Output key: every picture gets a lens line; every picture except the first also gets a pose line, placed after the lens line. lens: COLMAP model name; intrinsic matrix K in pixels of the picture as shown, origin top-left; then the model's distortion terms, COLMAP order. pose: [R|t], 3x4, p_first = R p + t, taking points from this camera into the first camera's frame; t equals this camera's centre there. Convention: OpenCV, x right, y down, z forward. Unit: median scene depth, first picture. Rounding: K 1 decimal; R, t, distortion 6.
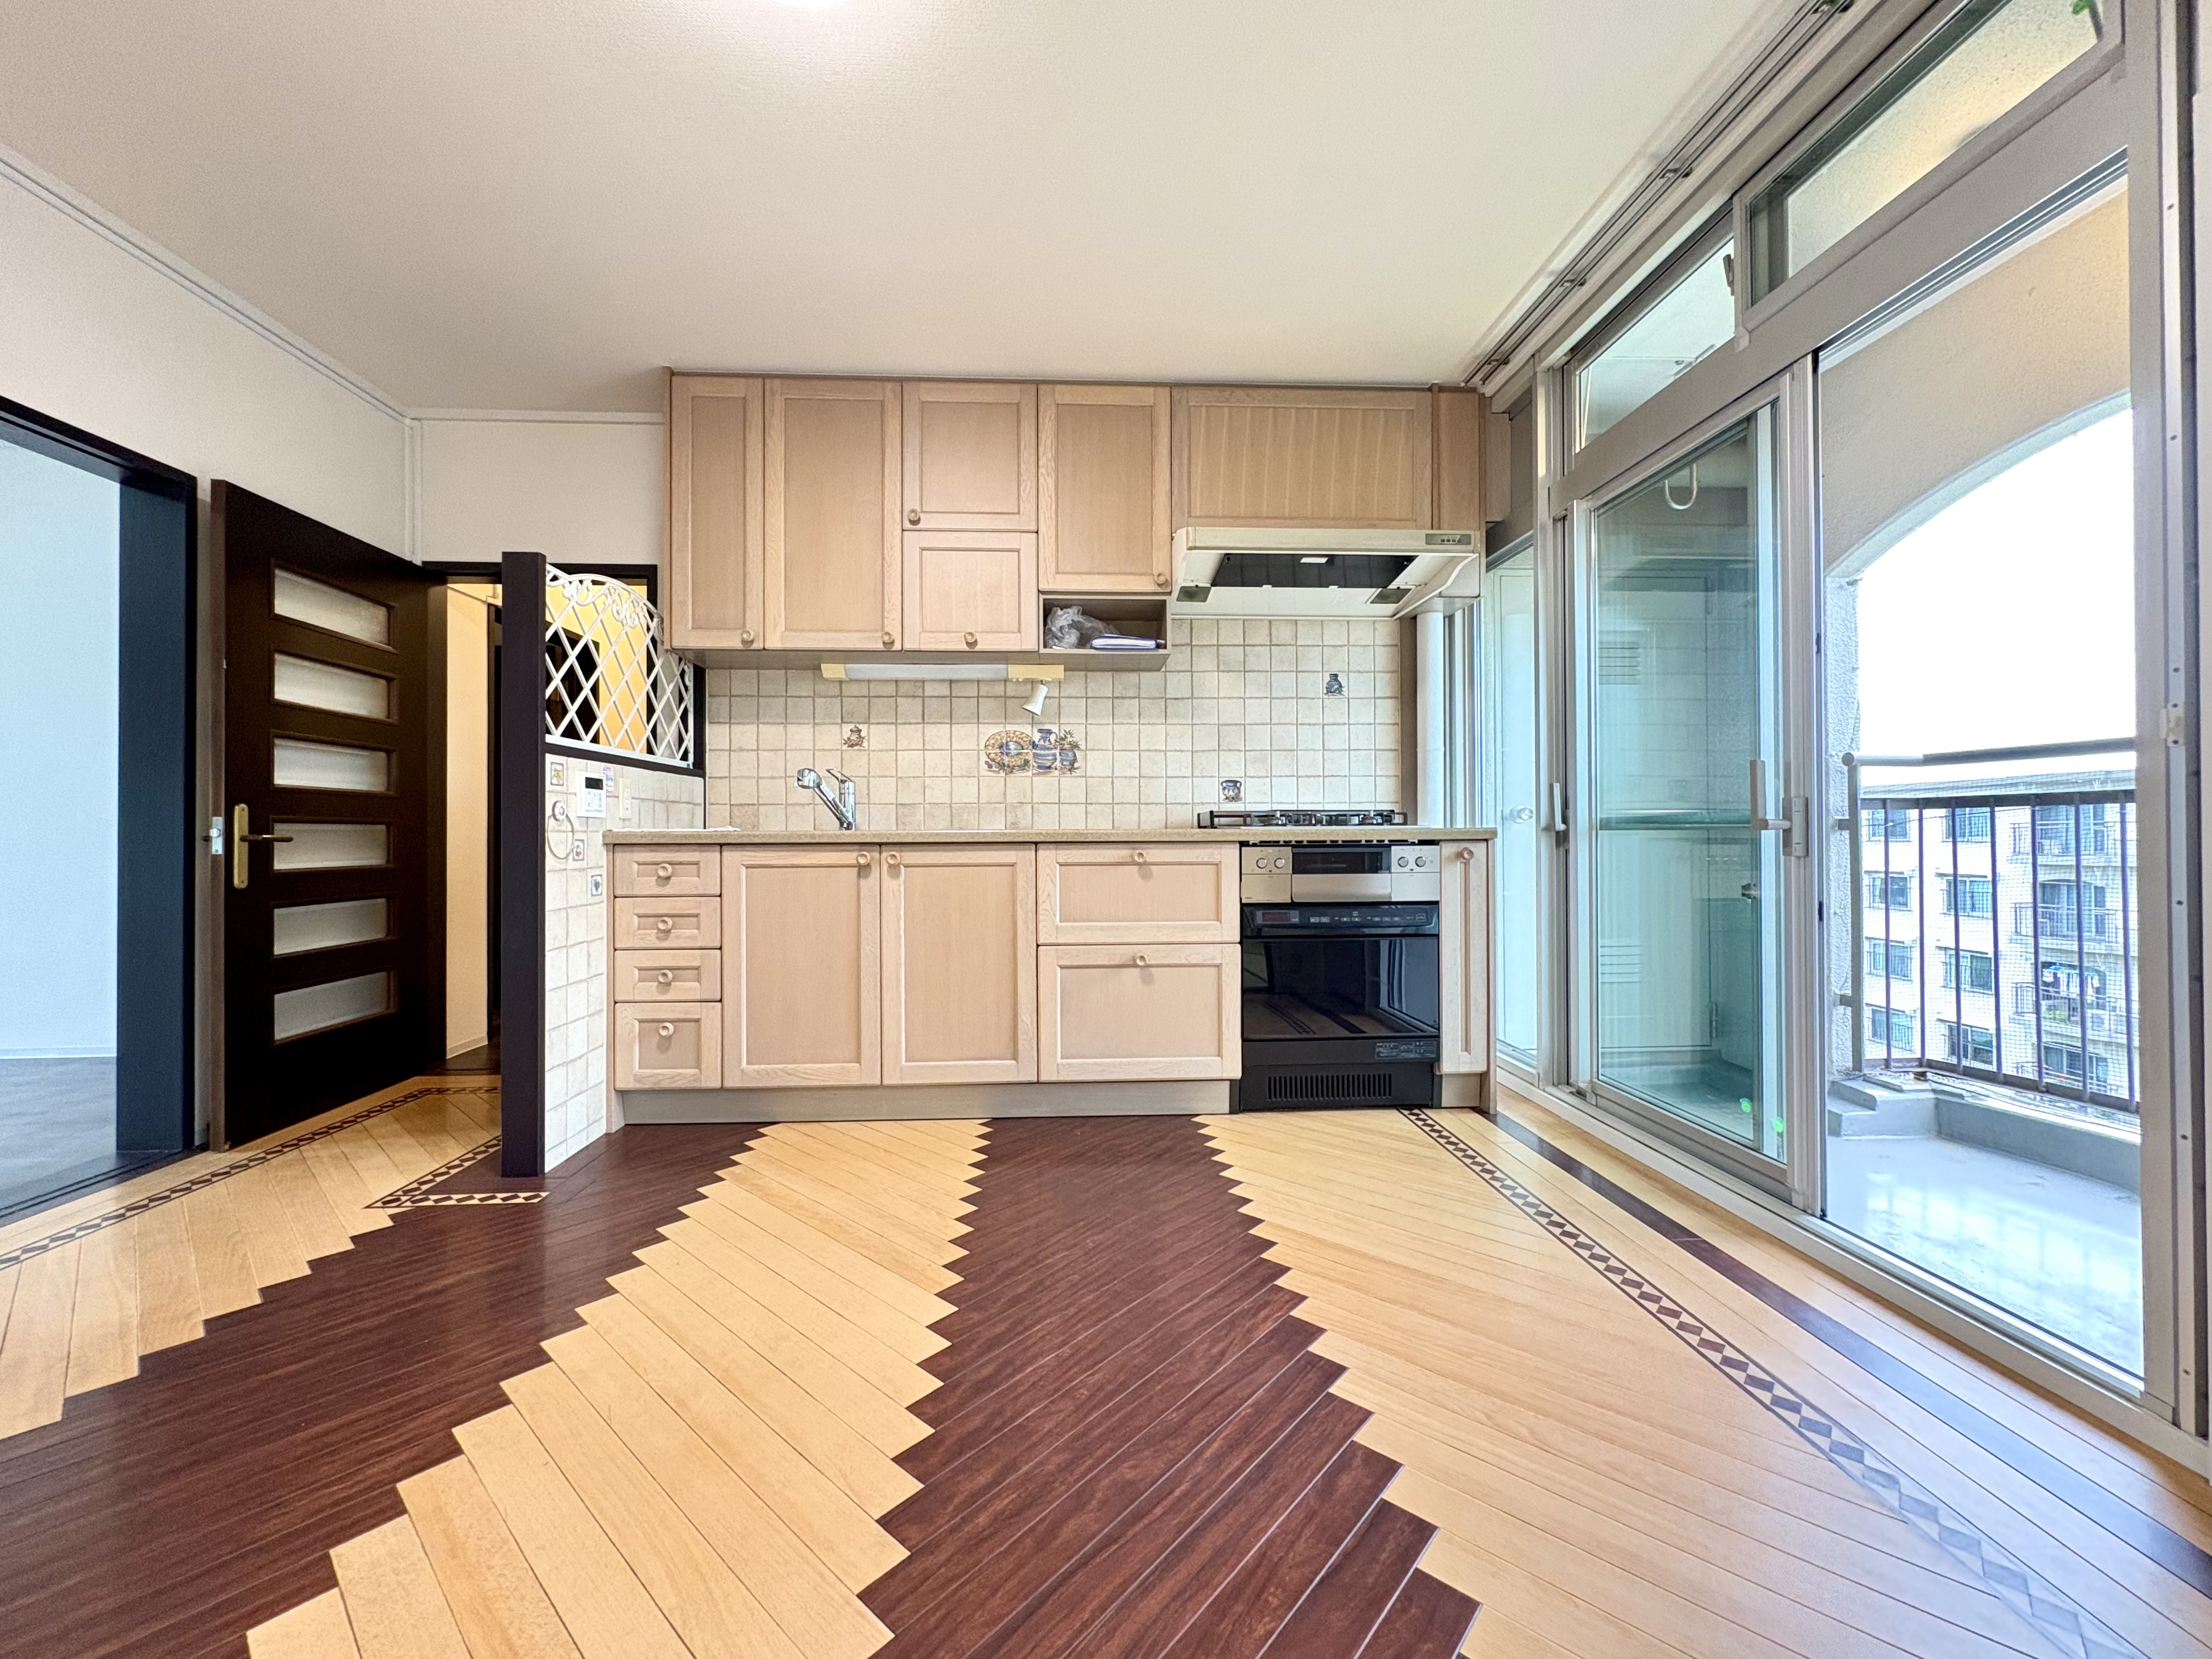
lens RADIAL K [[889.2, 0, 1110.7], [0, 889.2, 830.9], [0, 0, 1]] dist [0.007175, 0.000076]
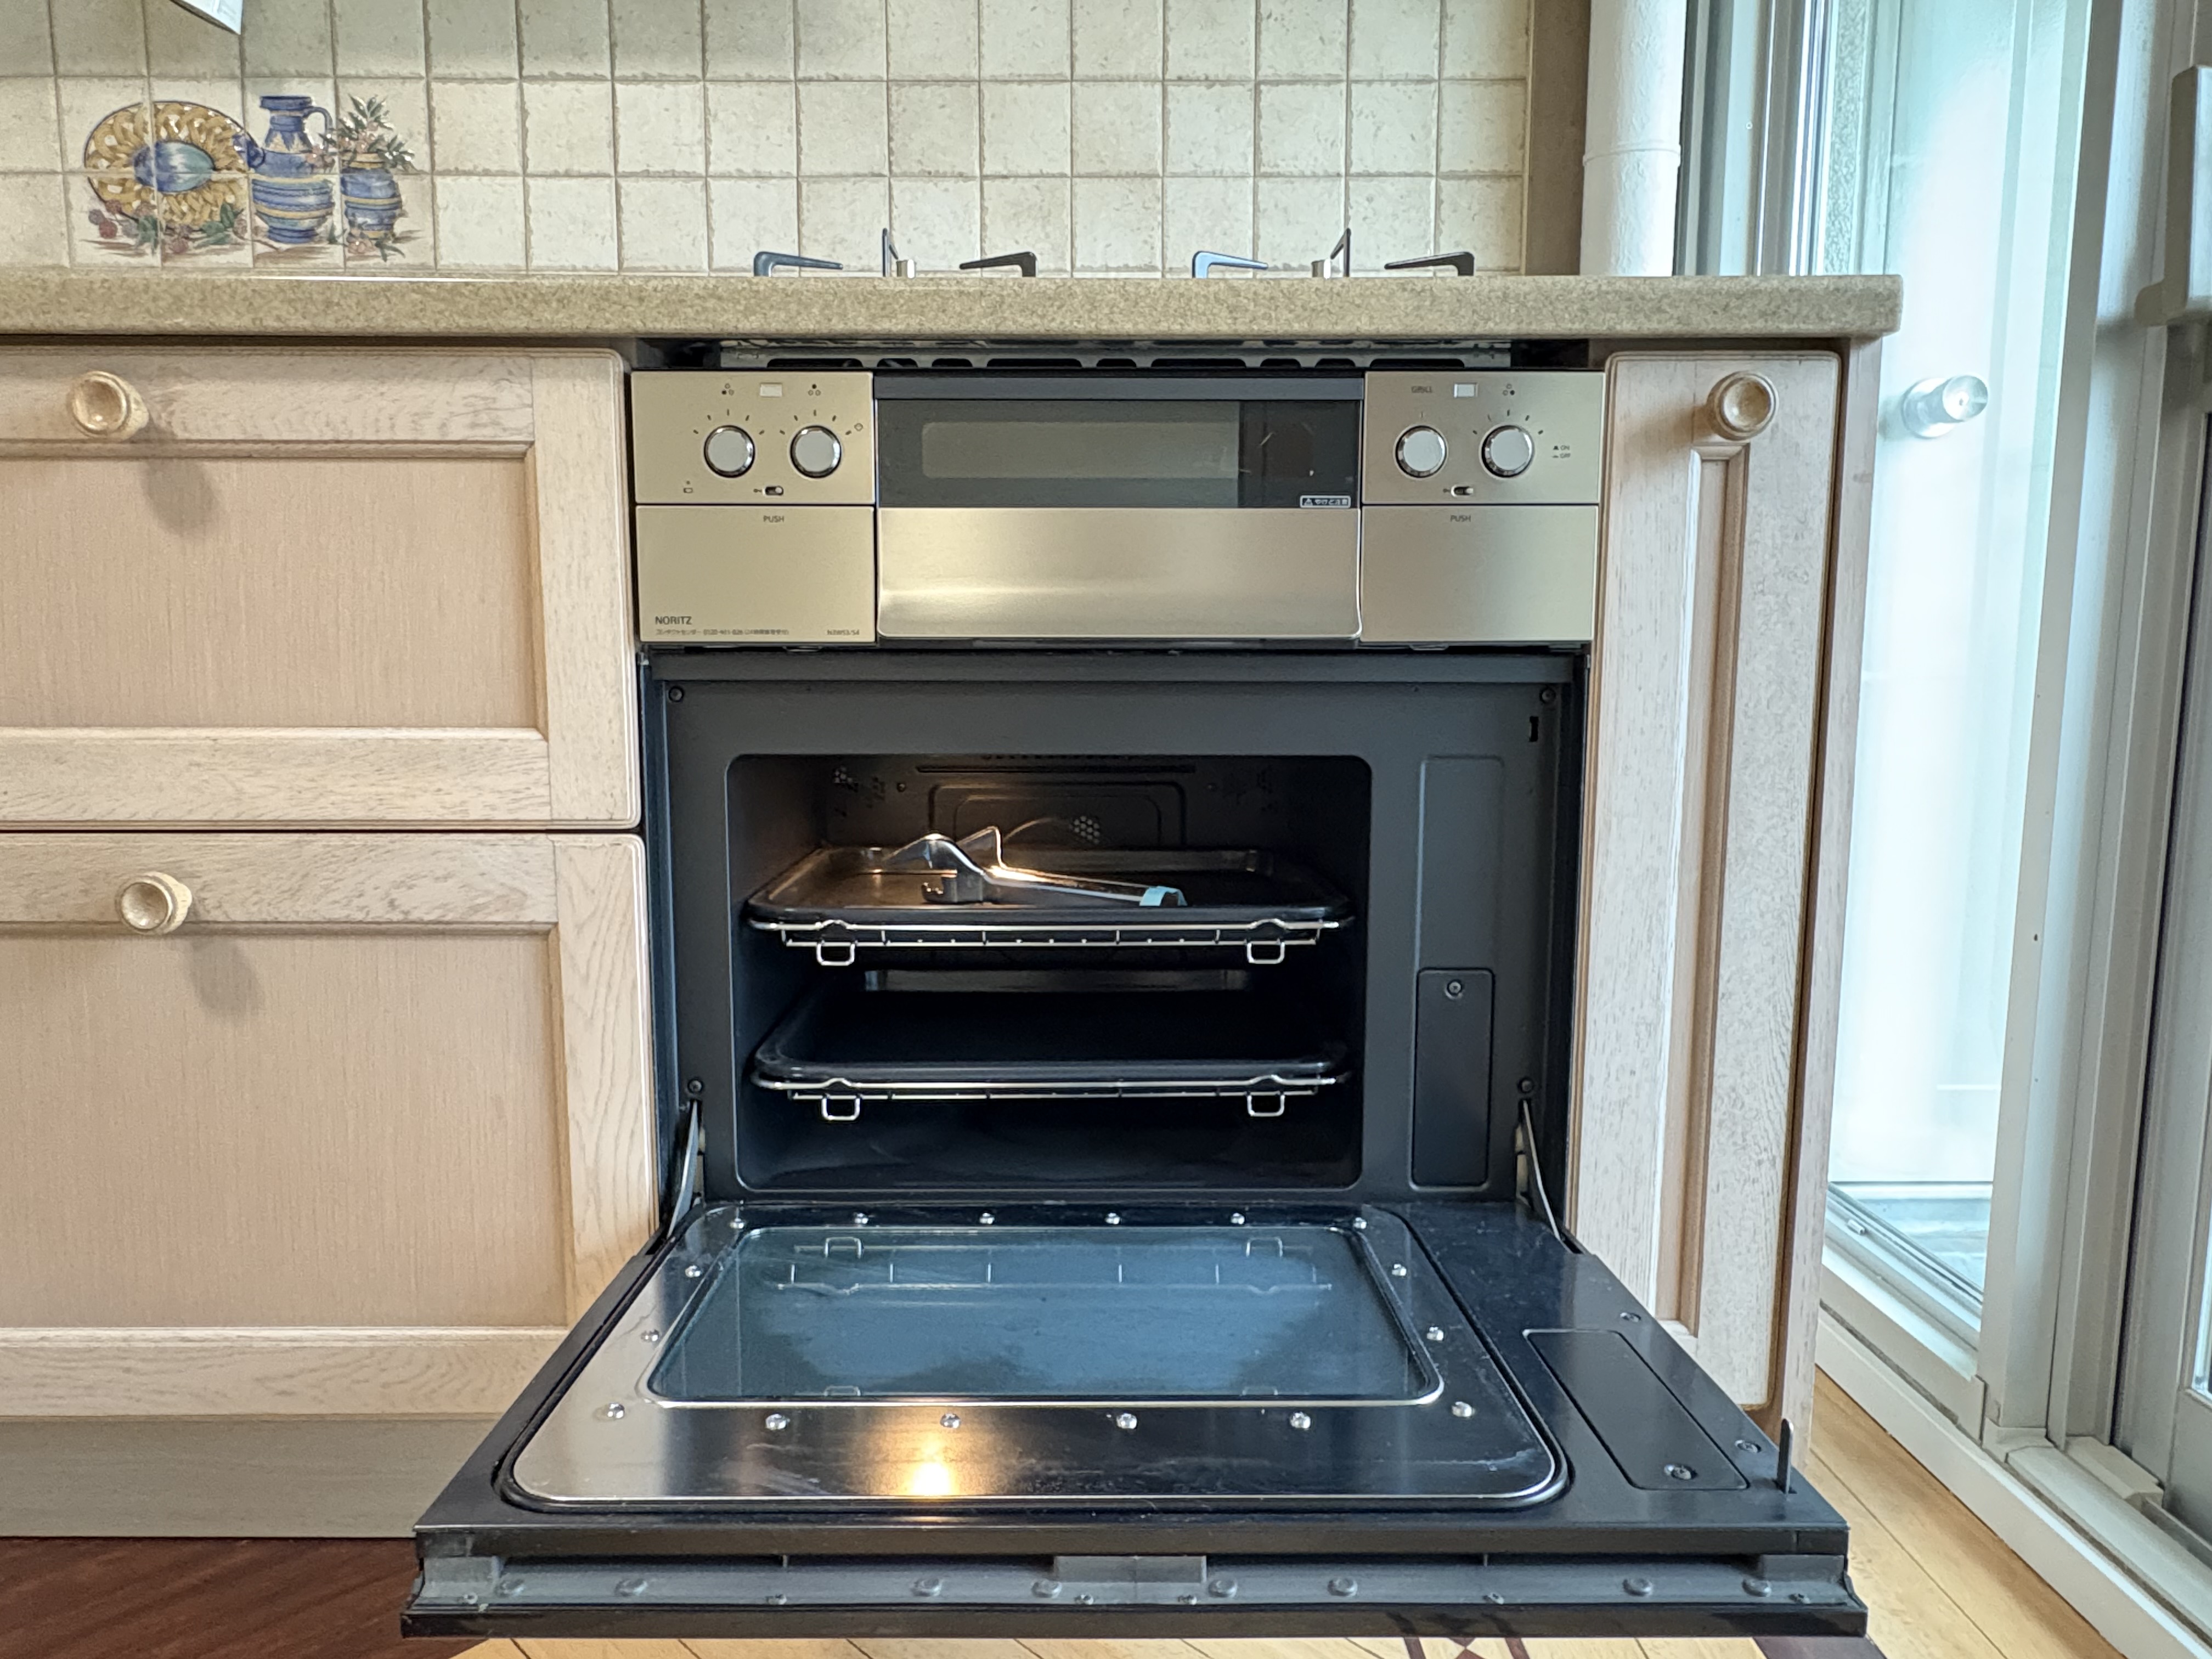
lens RADIAL K [[1401.8, 0, 1099.6], [0, 1401.8, 833.0], [0, 0, 1]] dist [0.003058, -0.000083]
pose [[0.998784, 0.012719, -0.047628, 0.238880], [-0.006903, 0.992708, 0.120346, 0.074262], [0.048812, -0.119871, 0.991589, 0.584332]]
